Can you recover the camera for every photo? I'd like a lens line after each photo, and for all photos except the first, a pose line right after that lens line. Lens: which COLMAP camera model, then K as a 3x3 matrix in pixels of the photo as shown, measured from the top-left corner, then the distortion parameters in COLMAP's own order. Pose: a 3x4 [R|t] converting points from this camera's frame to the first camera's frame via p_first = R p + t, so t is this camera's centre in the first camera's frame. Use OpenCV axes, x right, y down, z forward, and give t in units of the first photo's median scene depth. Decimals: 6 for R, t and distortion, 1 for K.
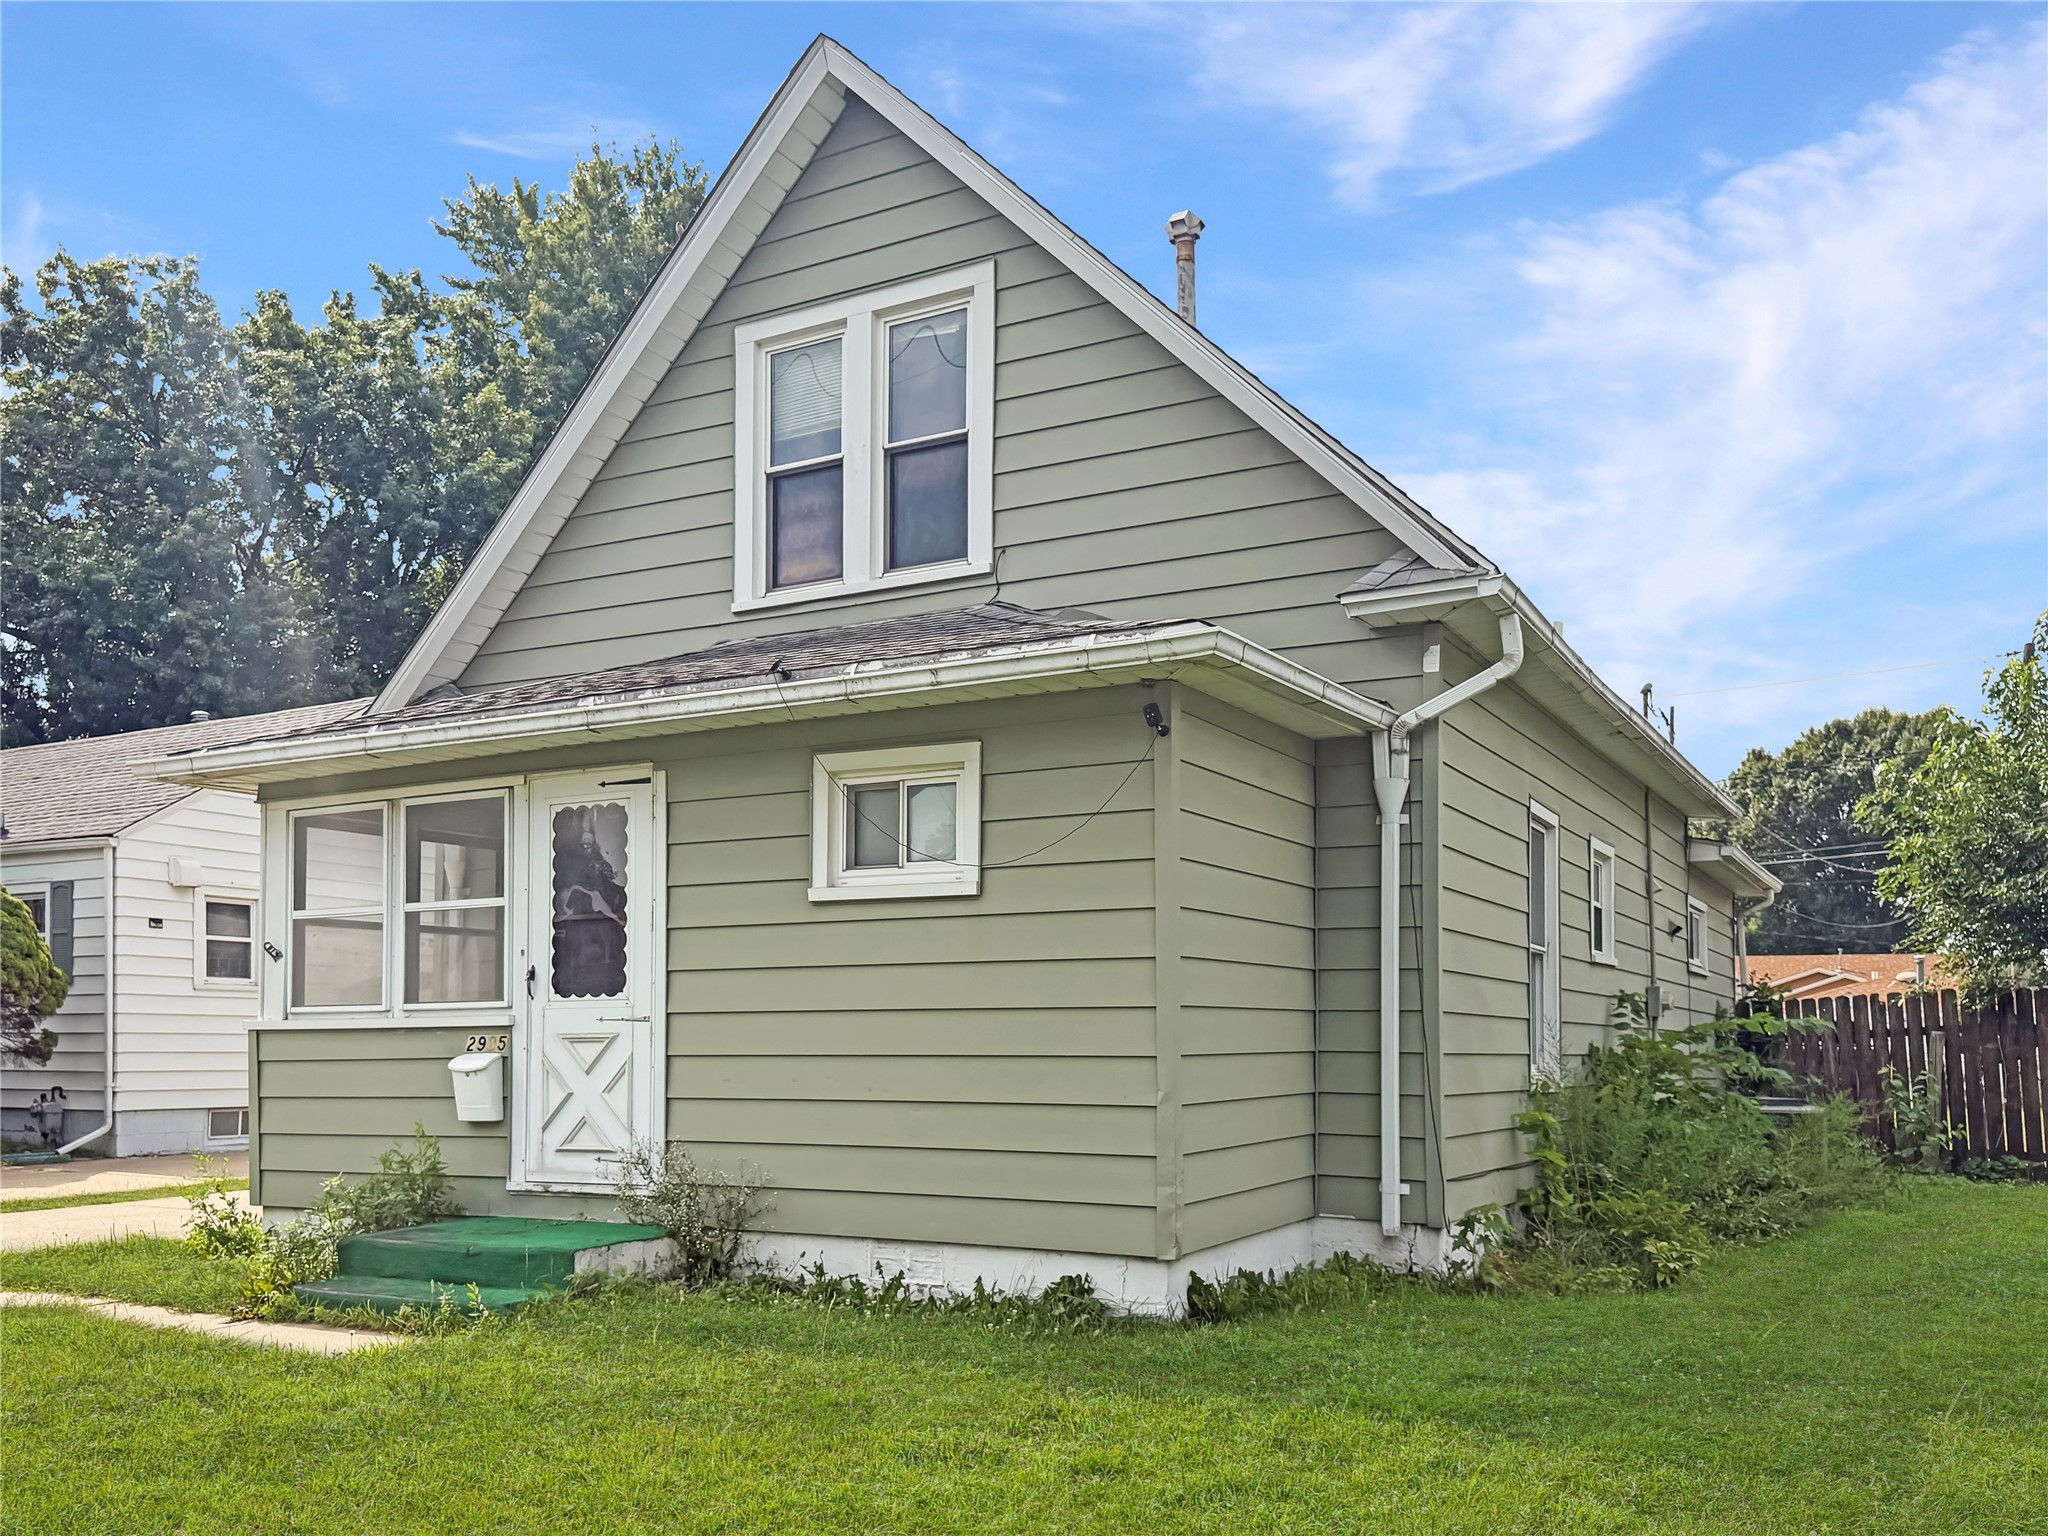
lens RADIAL K [[1740.0, 0, 1026.7], [0, 1740.0, 880.9], [0, 0, 1]] dist [0.100701, -0.002733]
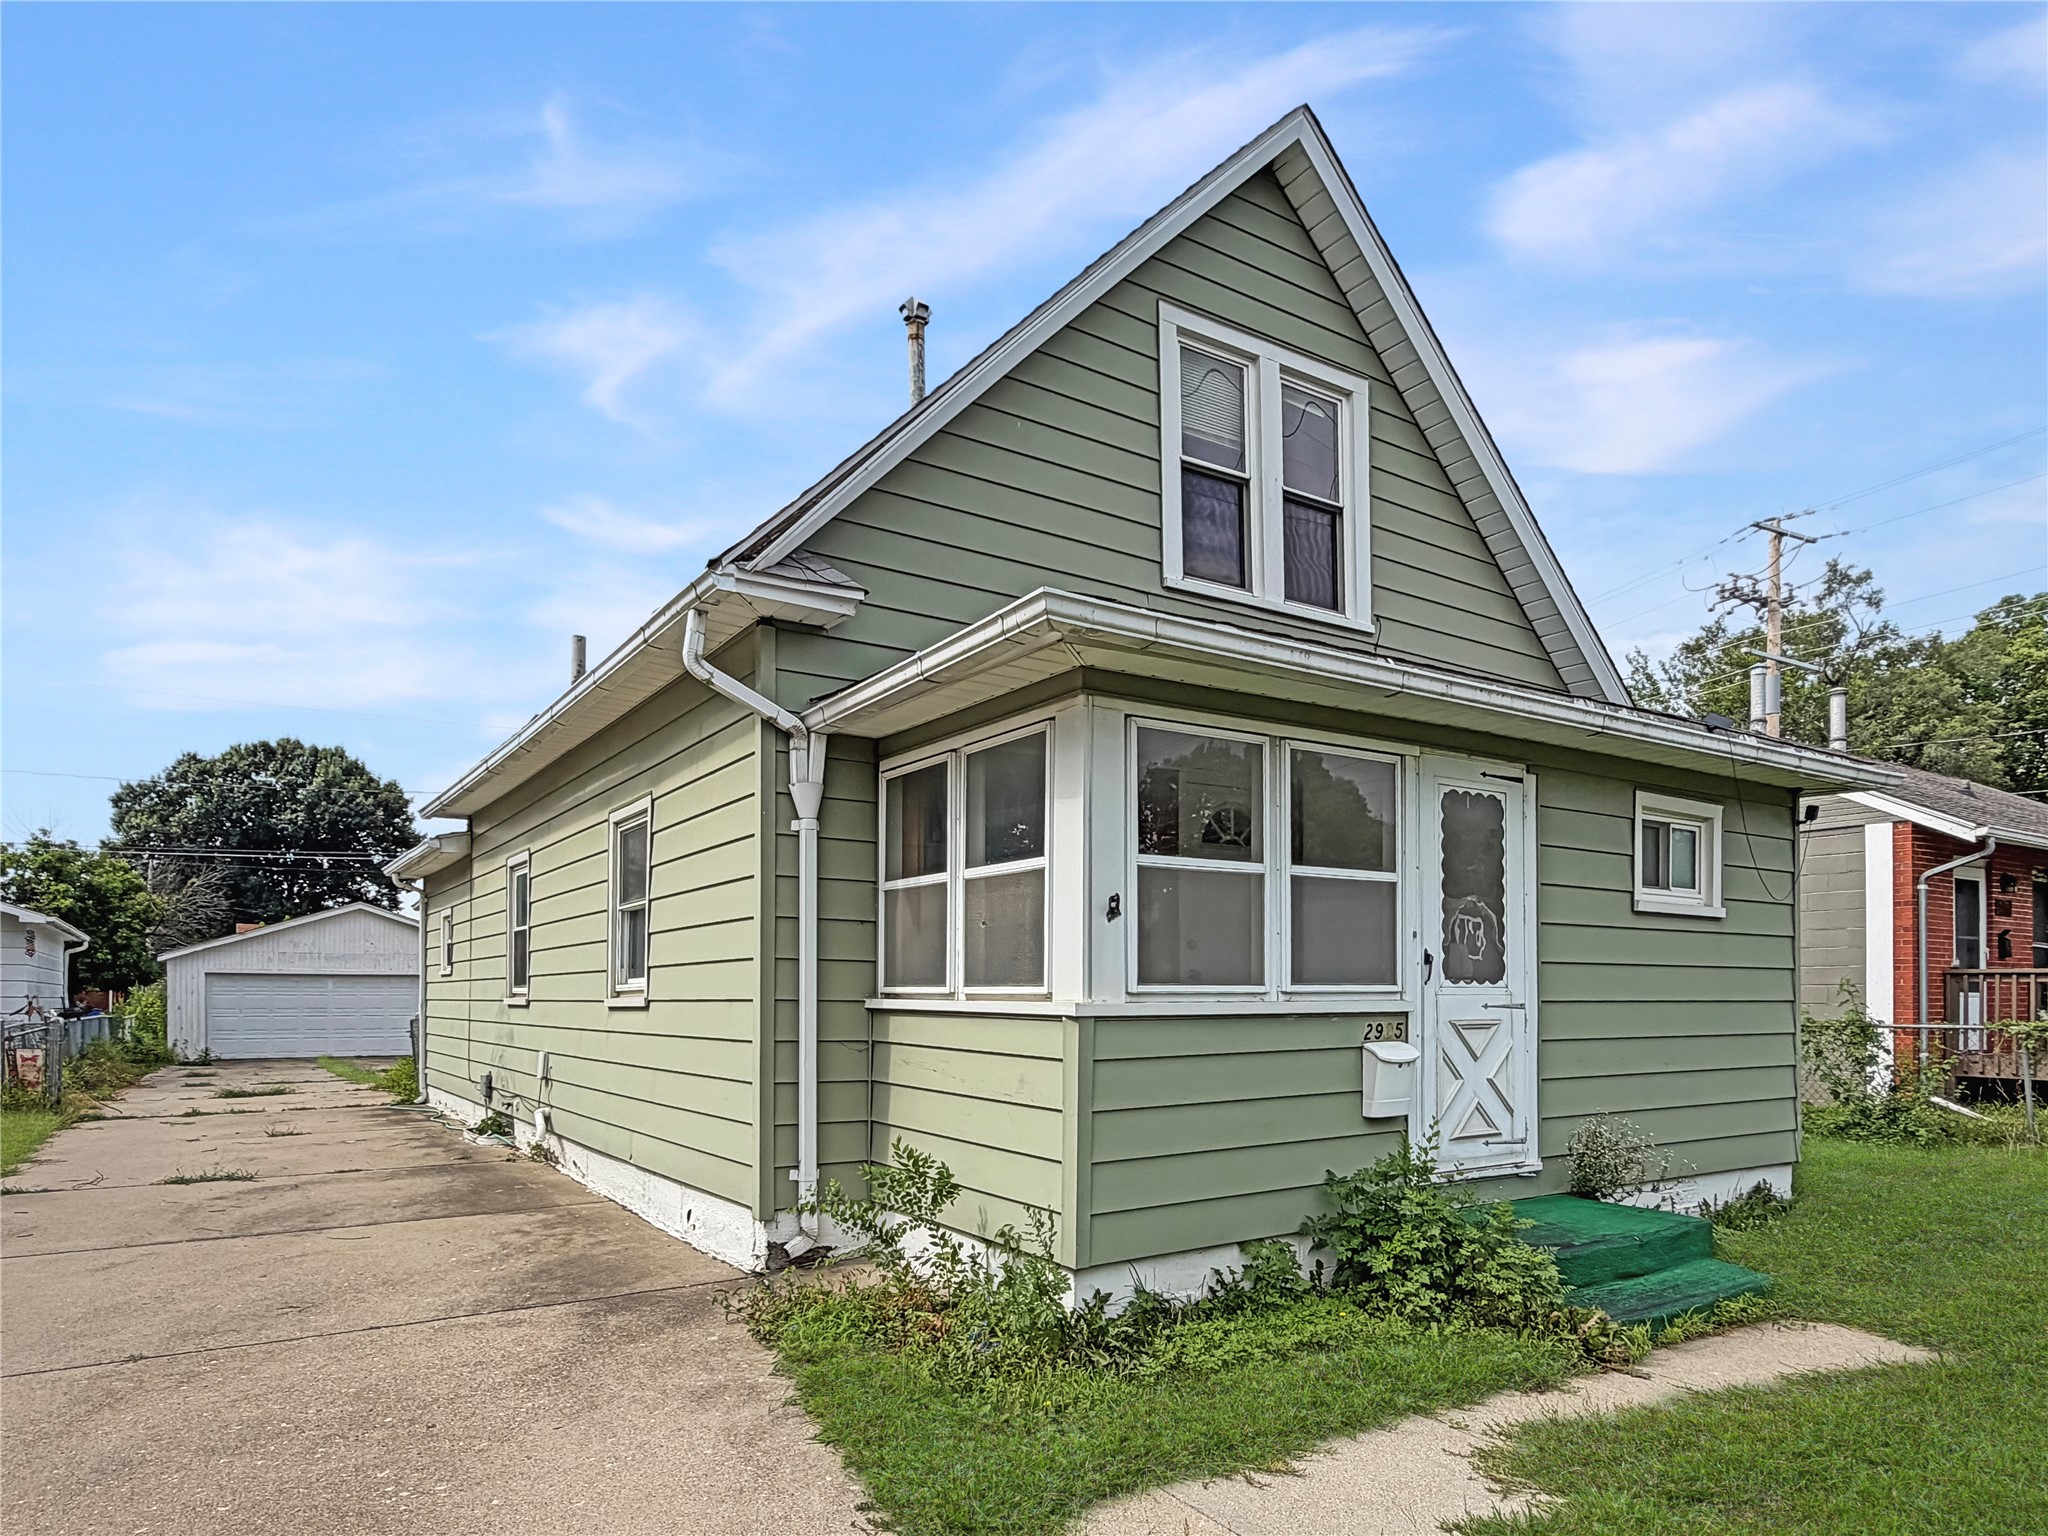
lens RADIAL K [[1281.1, 0, 1045.7], [0, 1281.1, 903.8], [0, 0, 1]] dist [-0.012809, -0.000824]
pose [[0.450269, 0.067220, 0.890359, -0.995503], [-0.085833, 0.995803, -0.031773, 0.063803], [-0.888758, -0.062116, 0.454149, 0.870436]]
